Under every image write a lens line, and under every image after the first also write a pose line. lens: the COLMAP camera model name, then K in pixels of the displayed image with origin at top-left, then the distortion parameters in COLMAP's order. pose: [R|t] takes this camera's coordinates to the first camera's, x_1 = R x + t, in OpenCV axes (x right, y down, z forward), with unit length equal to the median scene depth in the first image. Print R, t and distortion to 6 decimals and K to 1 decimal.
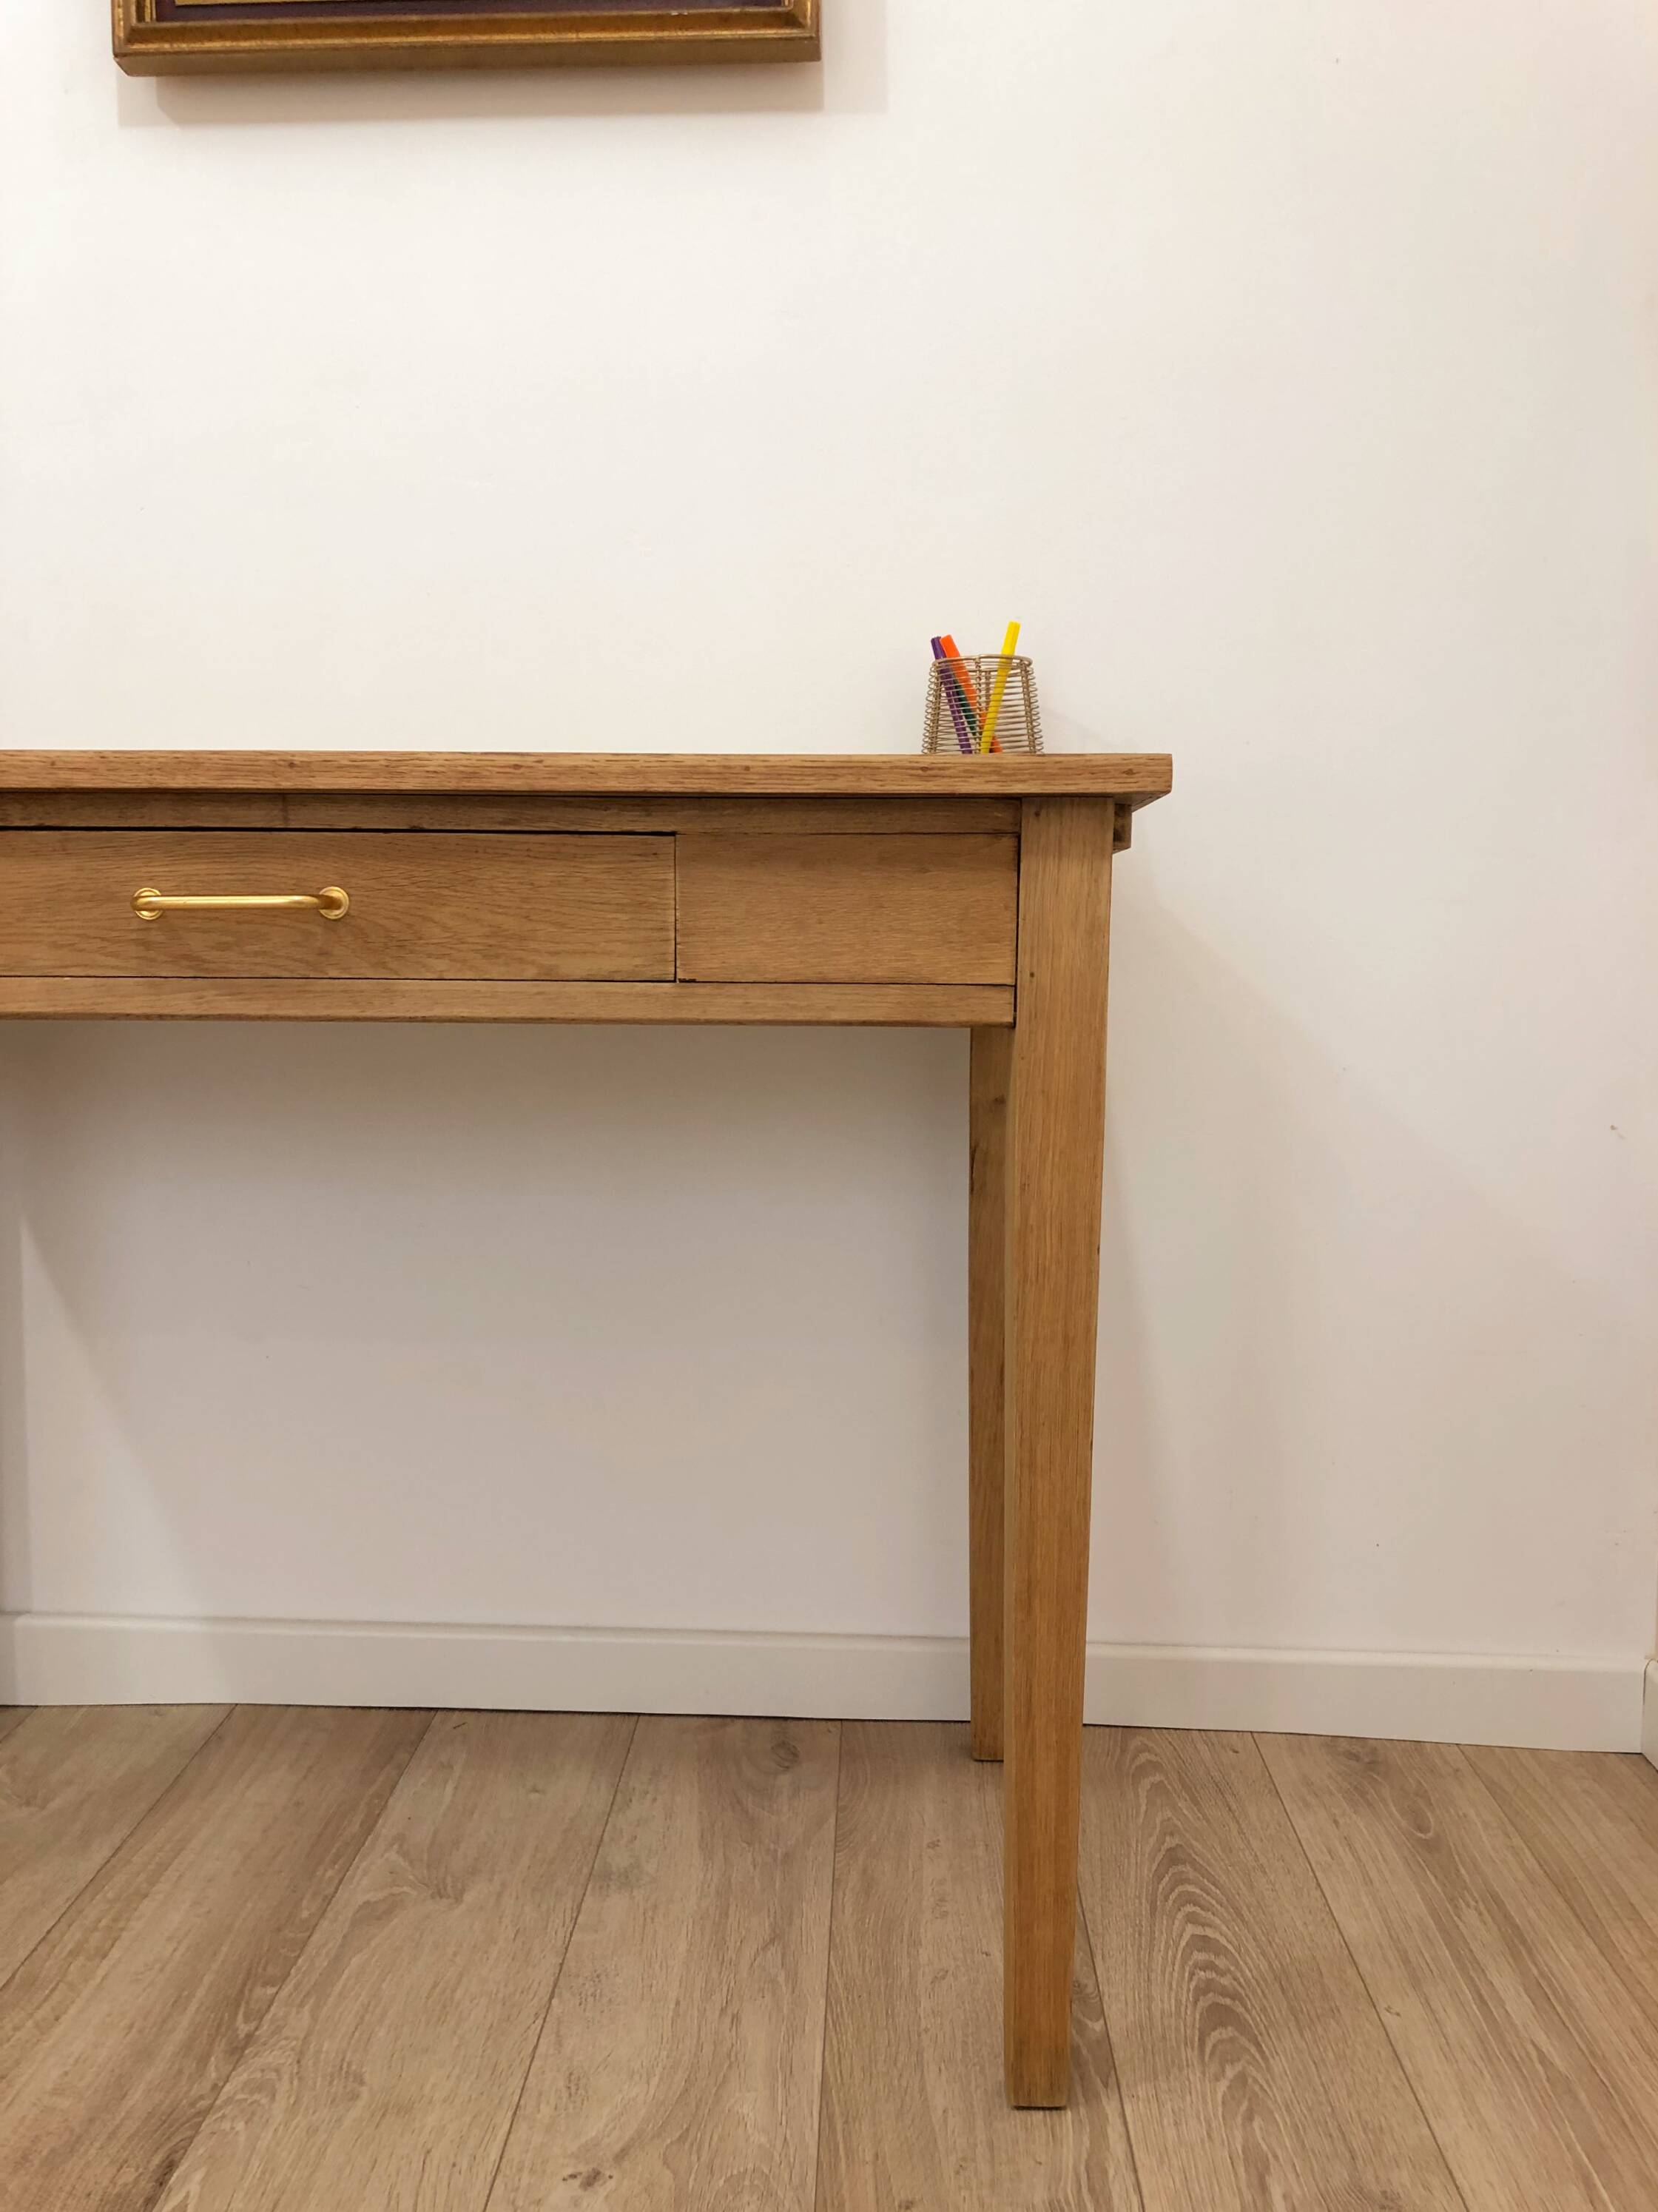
lens RADIAL K [[1824.5, 0, 822.9], [0, 1824.5, 1084.5], [0, 0, 1]] dist [0.034333, -0.027013]
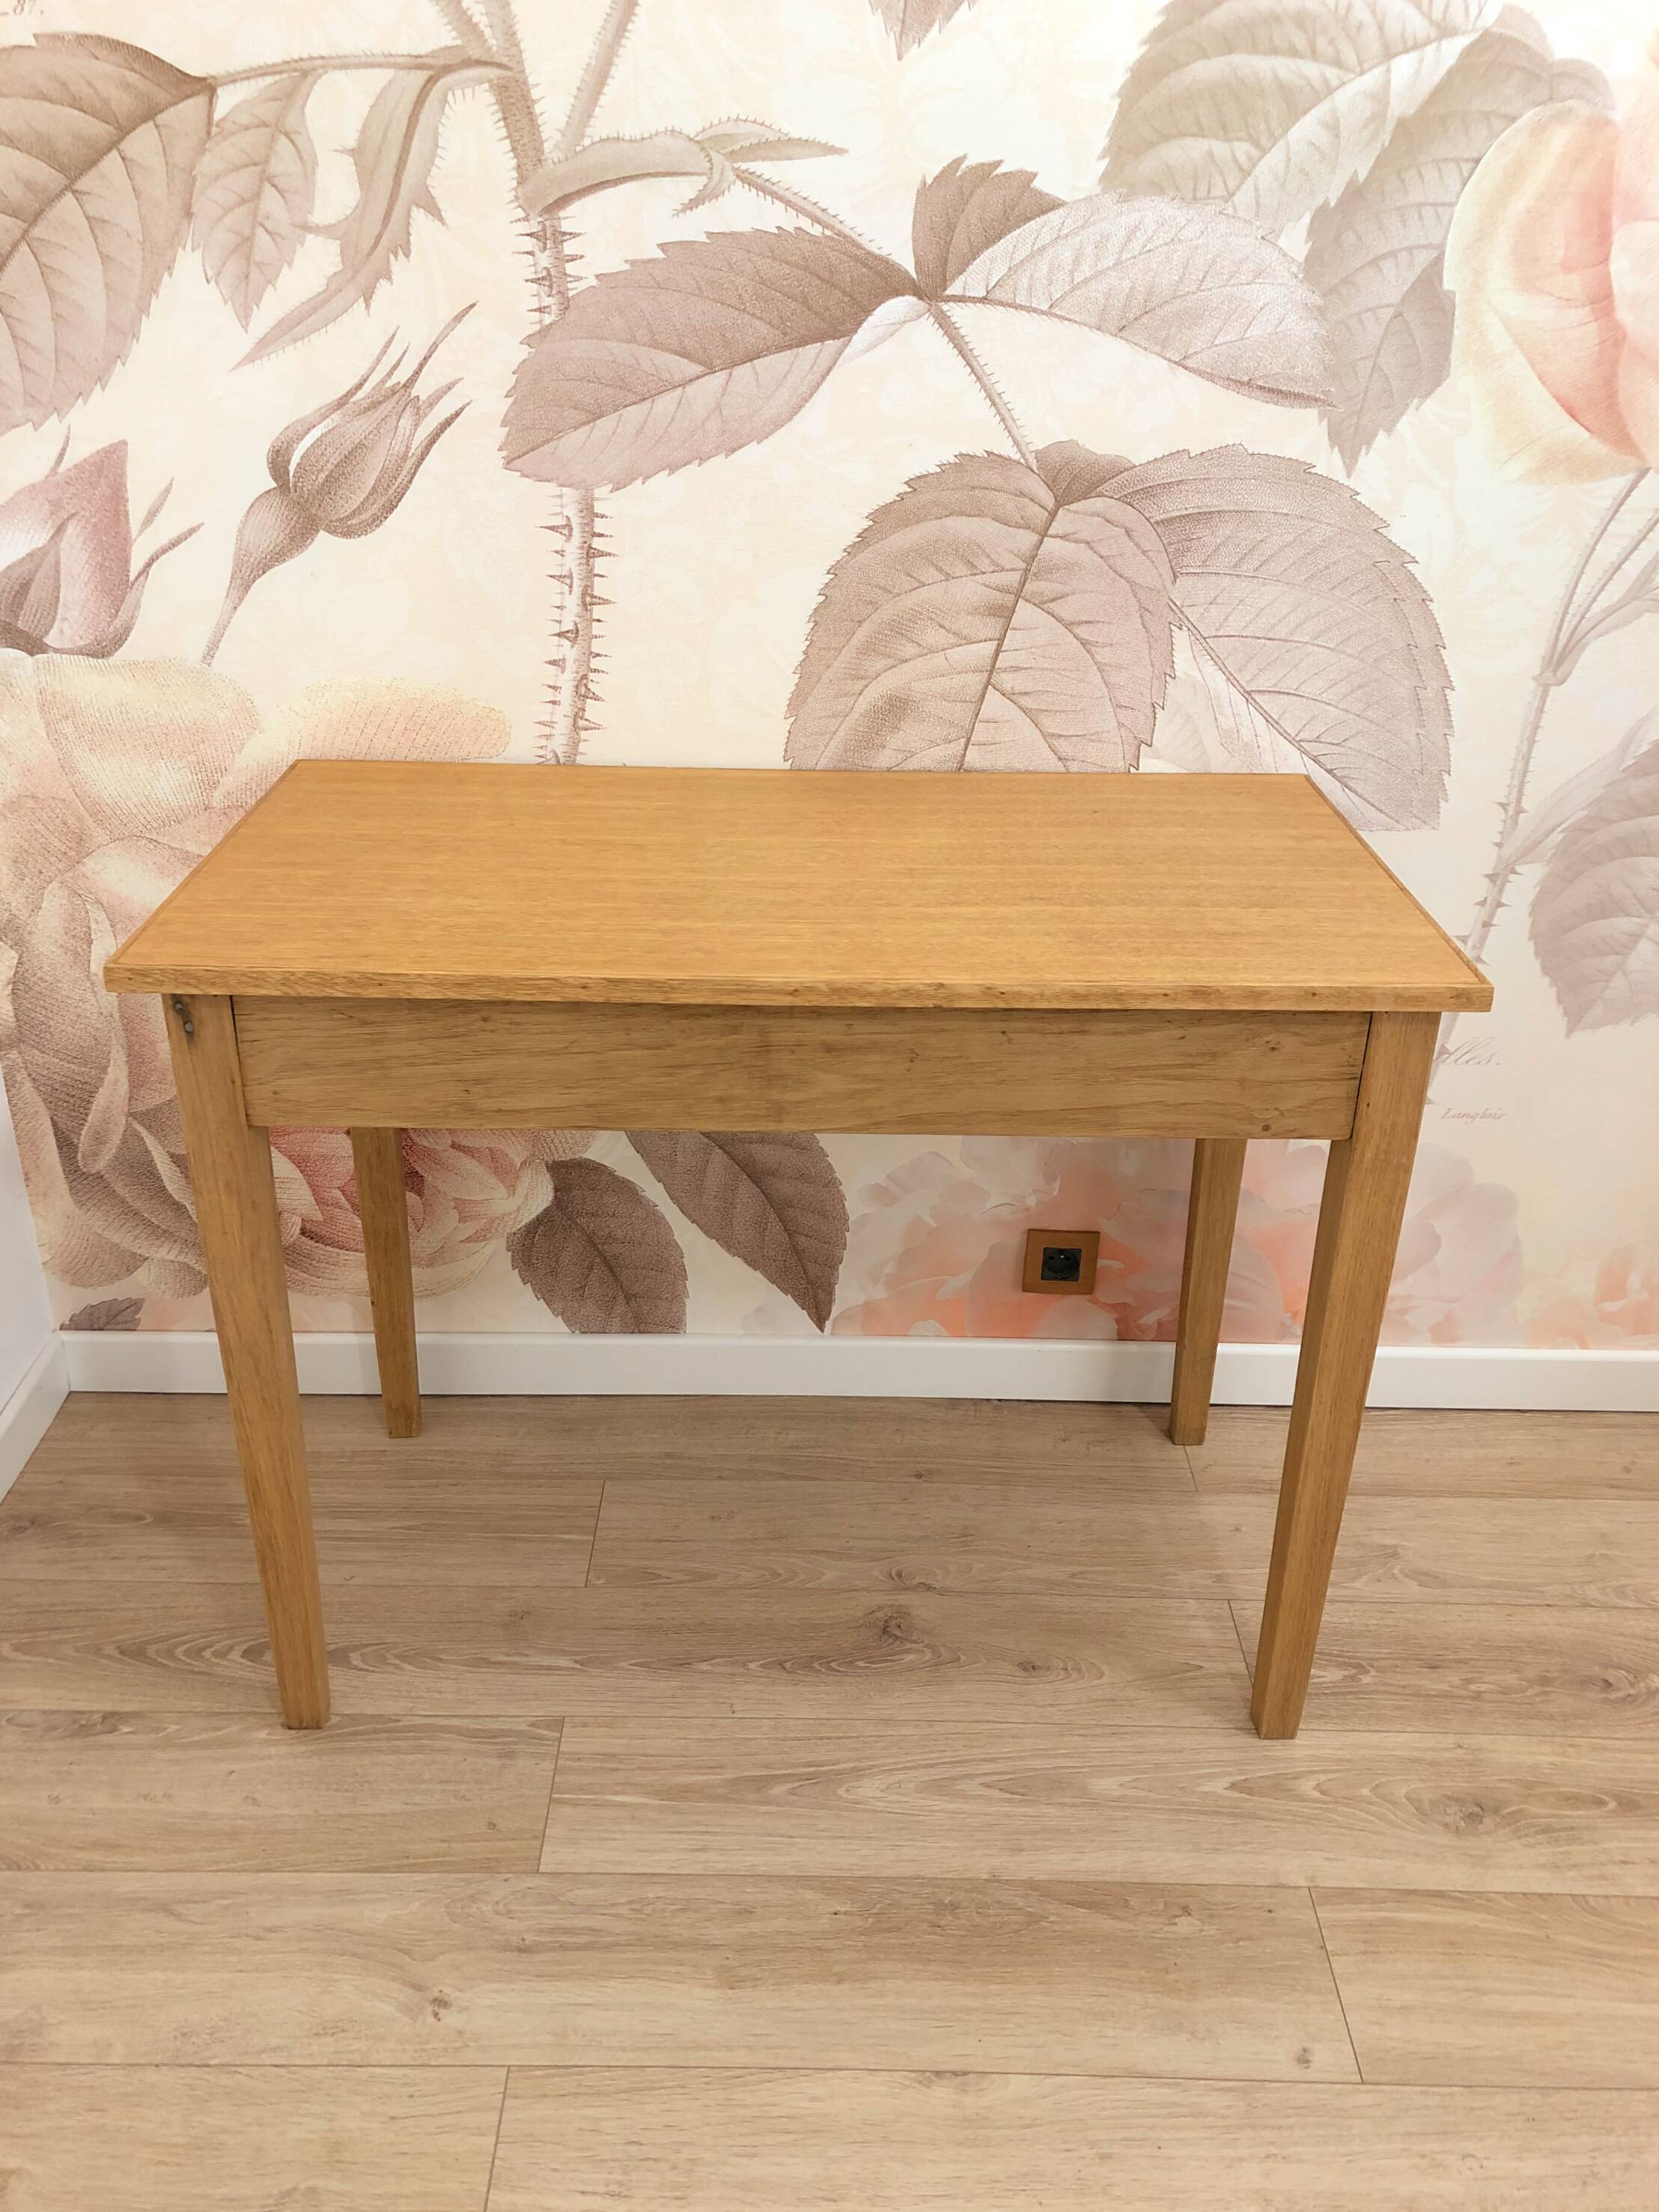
lens RADIAL K [[1824.8, 0, 819.6], [0, 1824.8, 1084.9], [0, 0, 1]] dist [0.034333, -0.027013]
pose [[-0.028945, -0.459925, 0.887486, -1.037437], [0.069288, 0.884799, 0.460792, -0.657673], [-0.997177, 0.074830, 0.006257, 0.614636]]
